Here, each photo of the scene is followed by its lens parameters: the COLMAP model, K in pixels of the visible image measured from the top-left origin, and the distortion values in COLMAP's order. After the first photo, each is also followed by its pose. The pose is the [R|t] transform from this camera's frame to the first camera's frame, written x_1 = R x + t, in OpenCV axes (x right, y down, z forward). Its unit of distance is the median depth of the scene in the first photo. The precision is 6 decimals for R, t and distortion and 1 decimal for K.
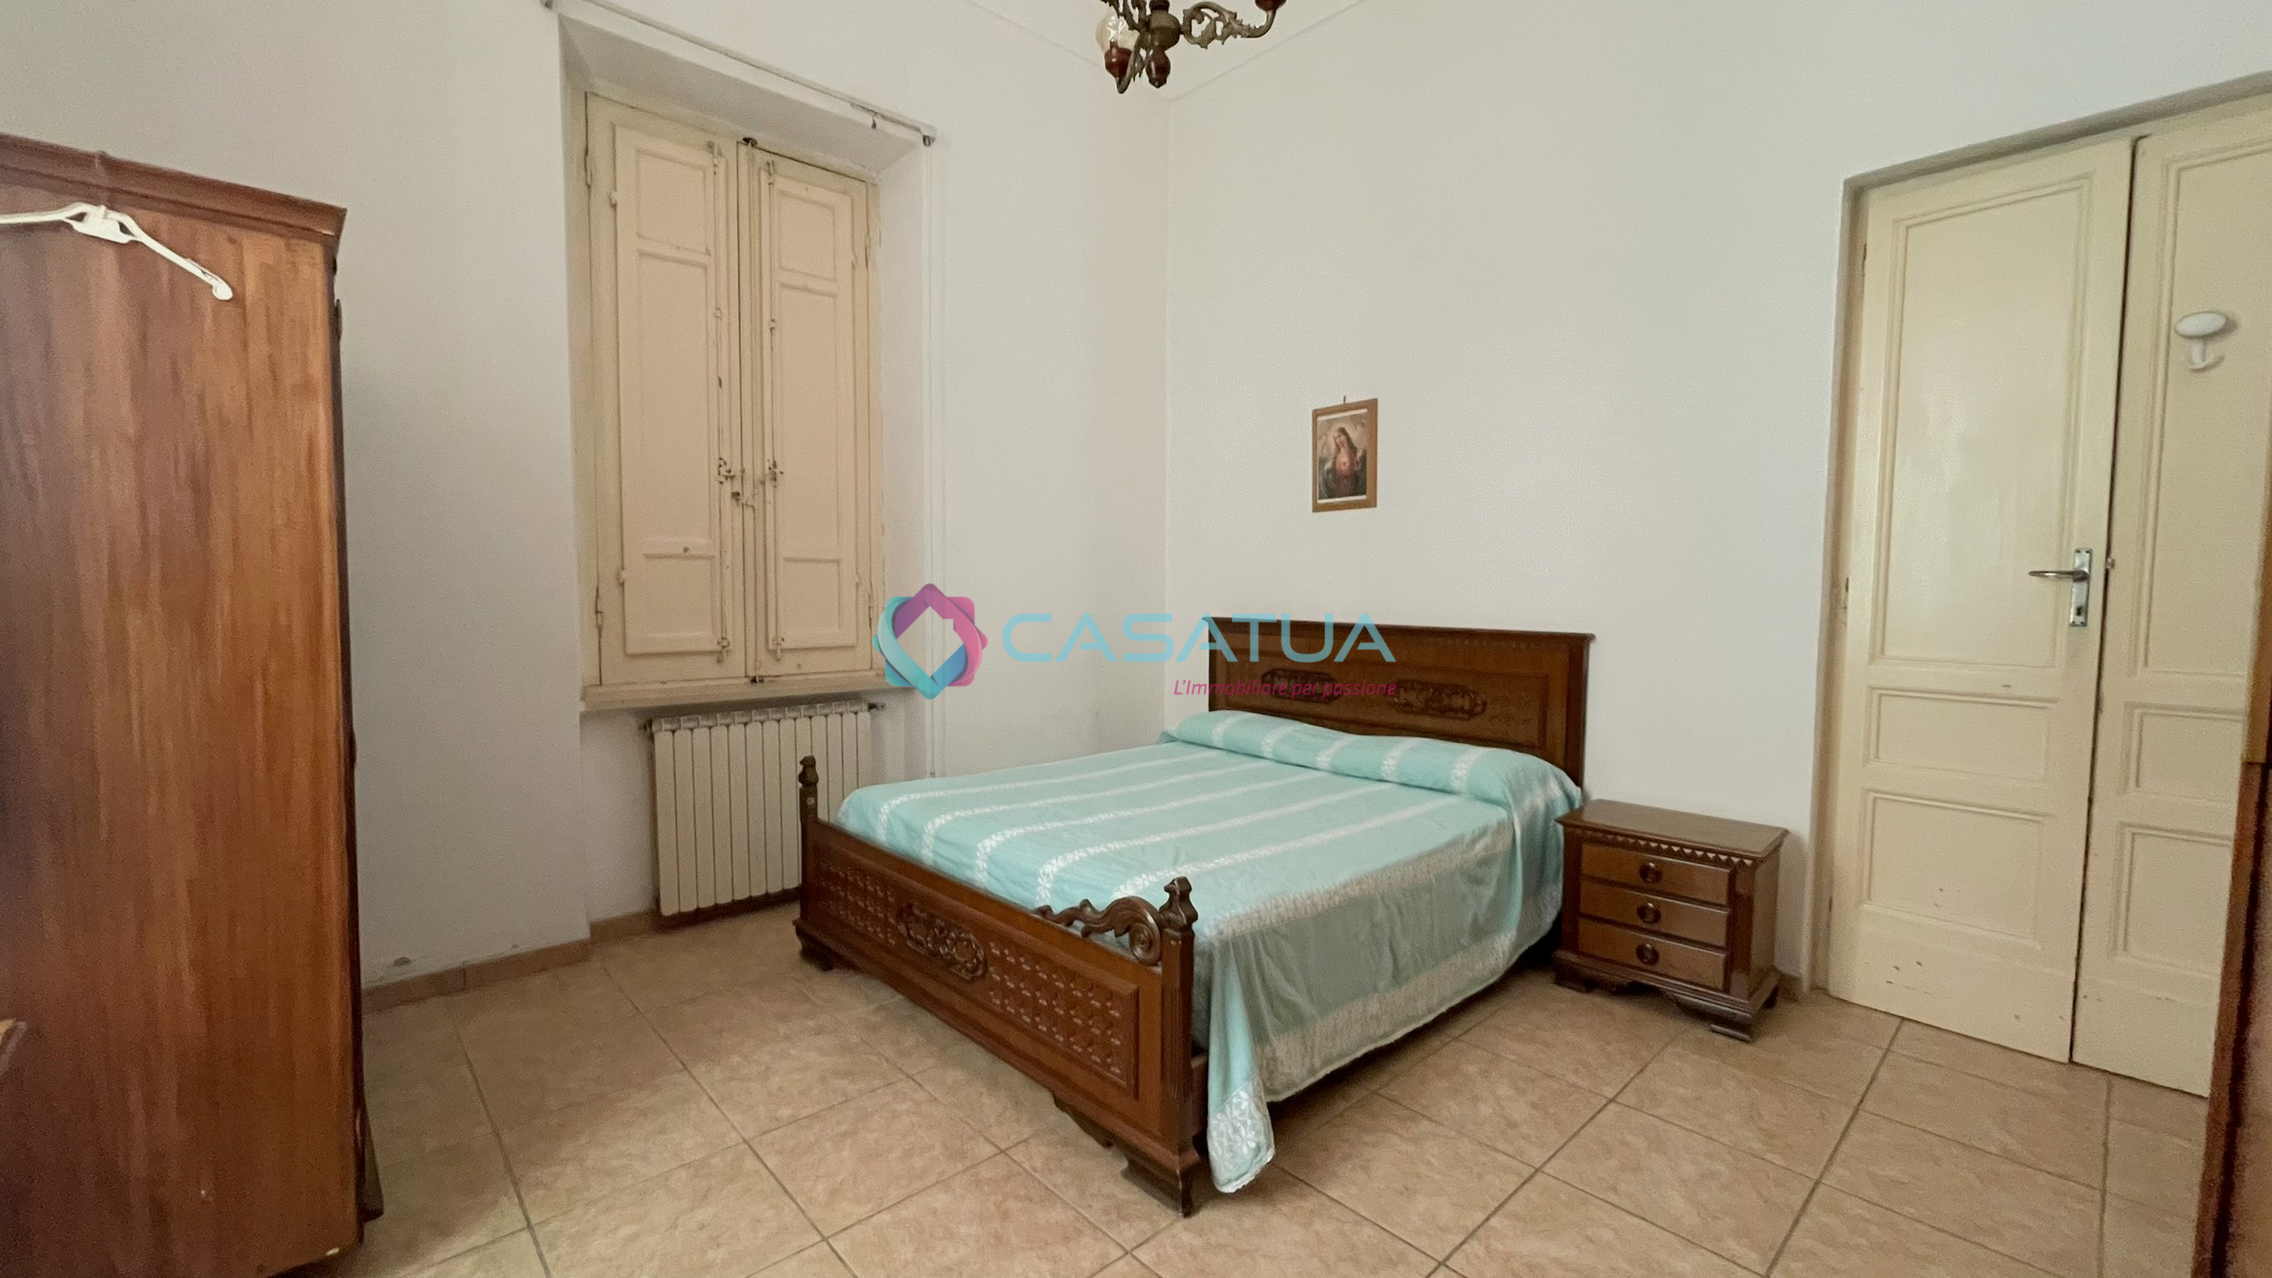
lens RADIAL K [[934.4, 0, 1118.1], [0, 934.4, 639.0], [0, 0, 1]] dist [0.000413, -0.000031]
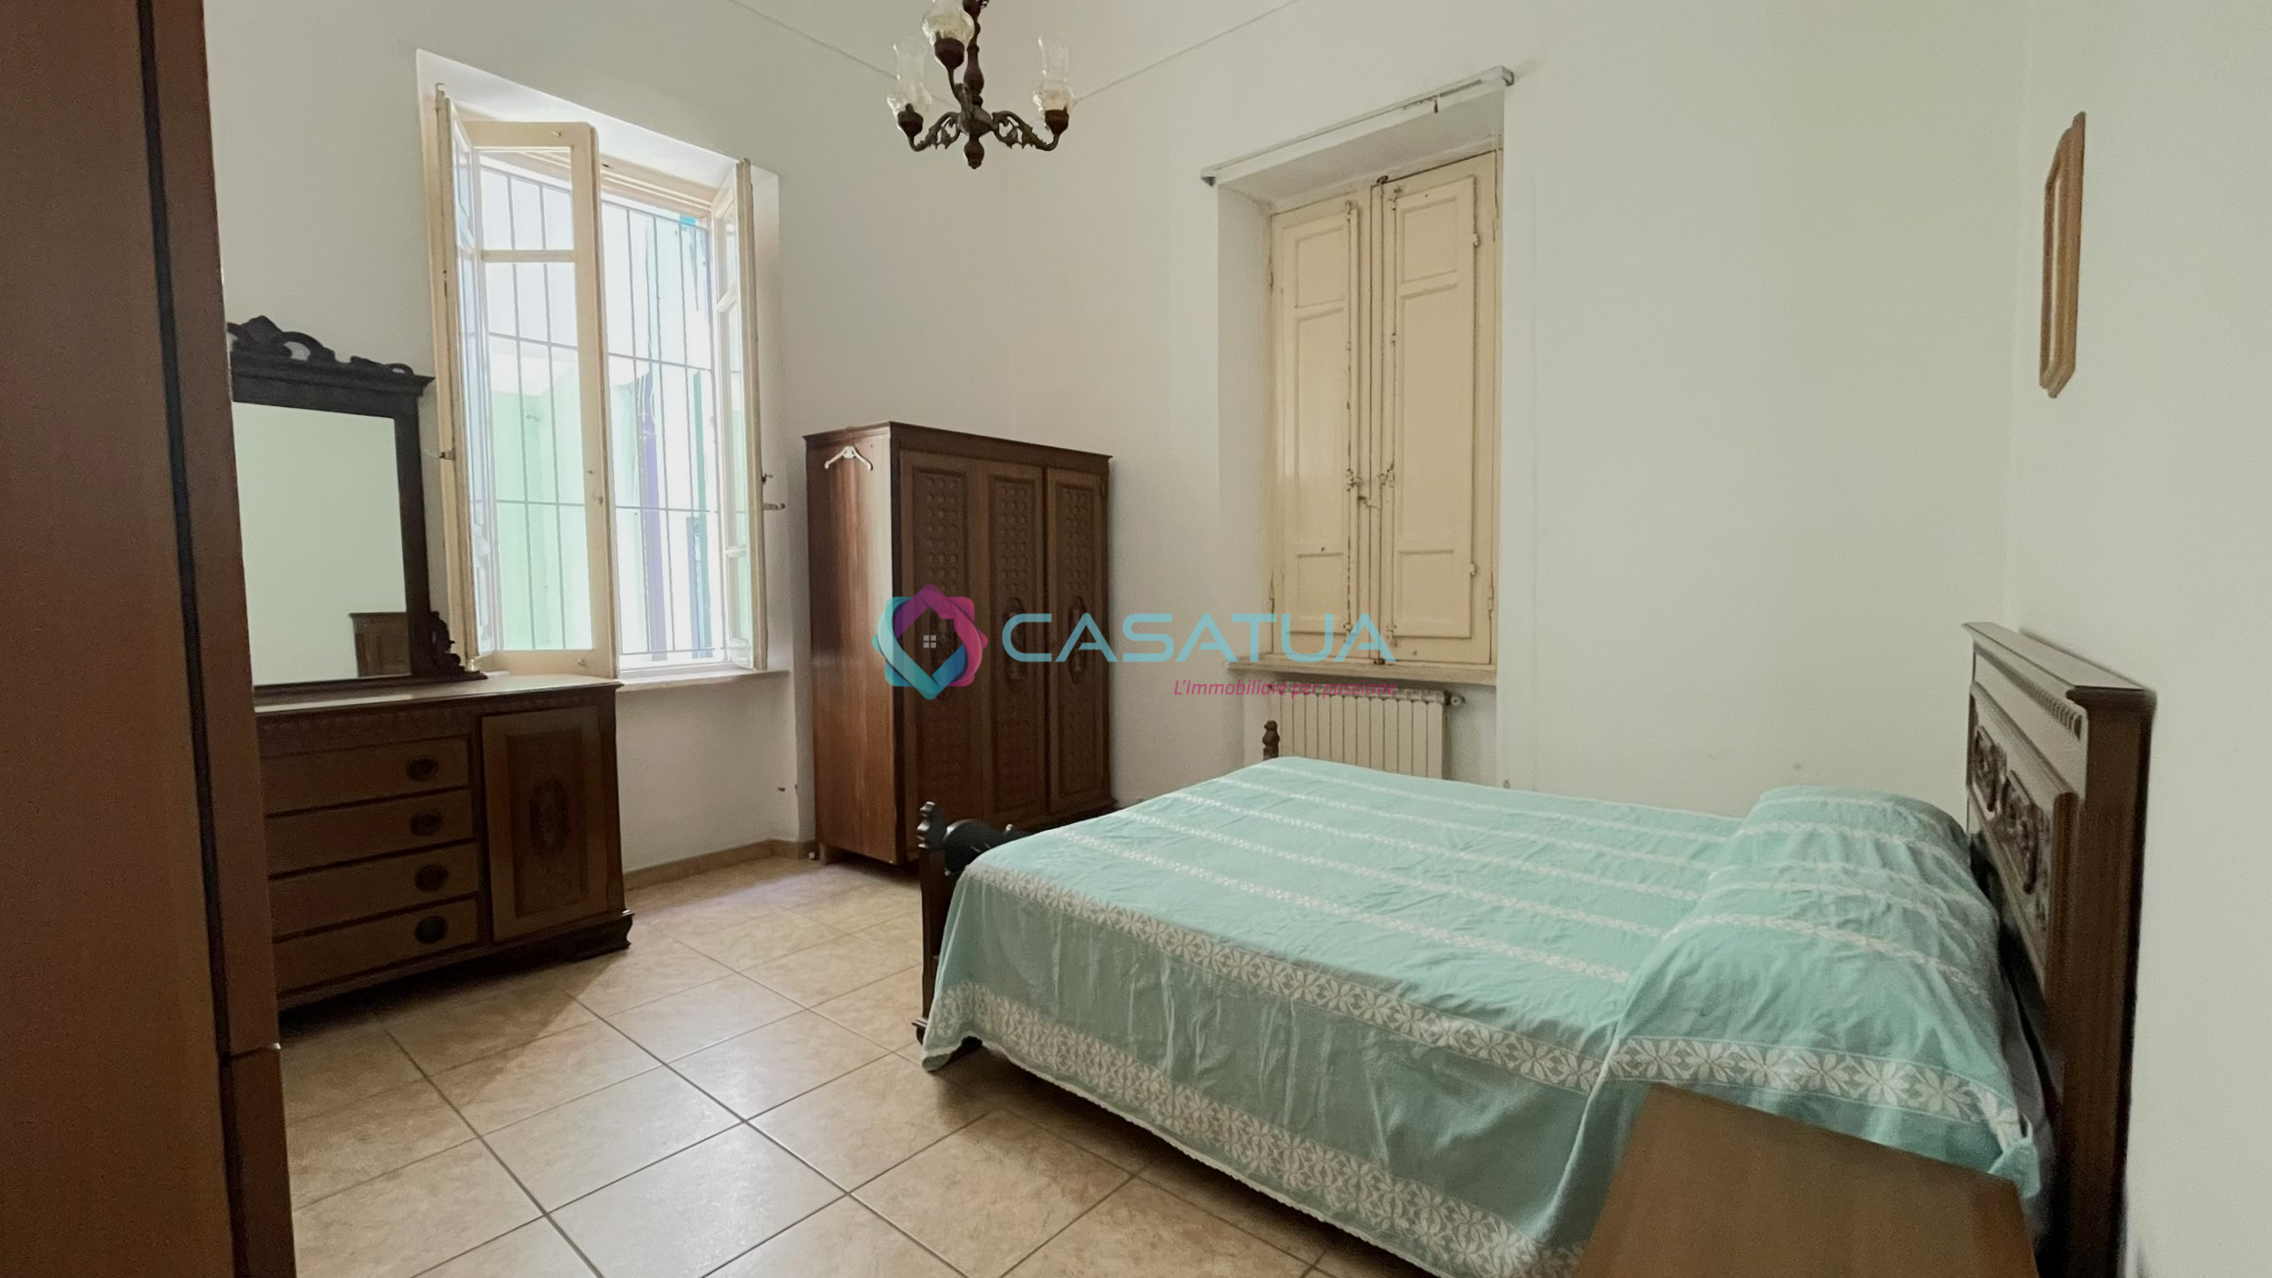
lens RADIAL K [[934.4, 0, 1130.0], [0, 934.4, 645.9], [0, 0, 1]] dist [0.000413, -0.000031]
pose [[0.146034, 0.060100, -0.987452, 0.703890], [-0.050993, 0.997283, 0.053157, -0.020265], [0.987964, 0.042591, 0.148702, 0.560794]]
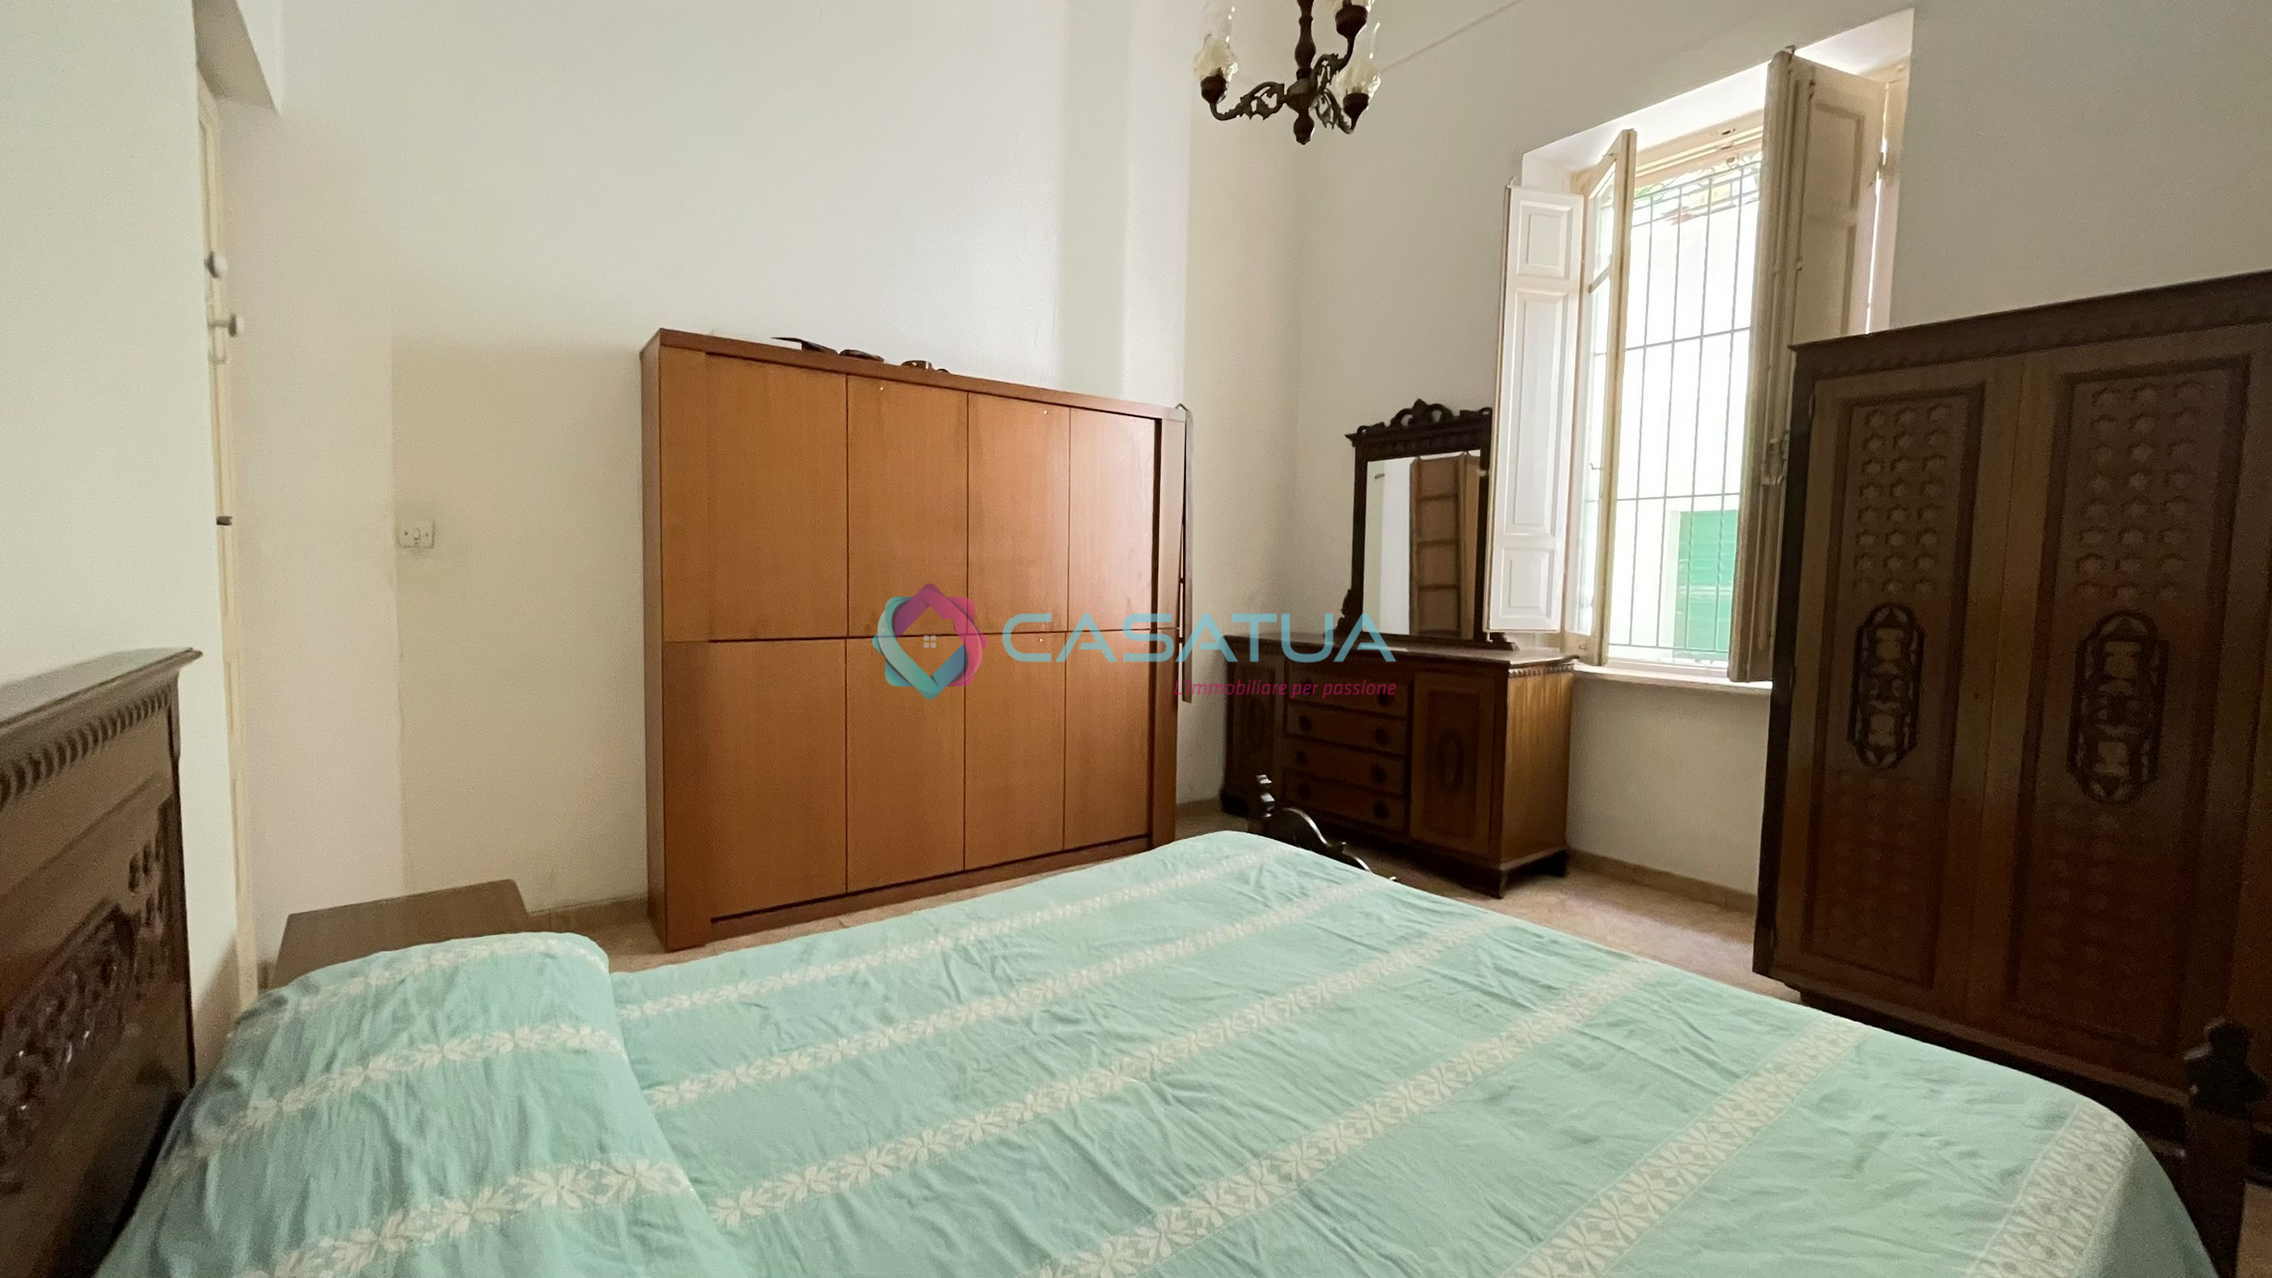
lens RADIAL K [[934.4, 0, 1140.0], [0, 934.4, 641.6], [0, 0, 1]] dist [0.000413, -0.000031]
pose [[-0.996765, -0.026976, 0.075712, 0.075517], [-0.016540, 0.990677, 0.135222, -0.061784], [-0.078654, 0.133533, -0.987918, 1.217923]]
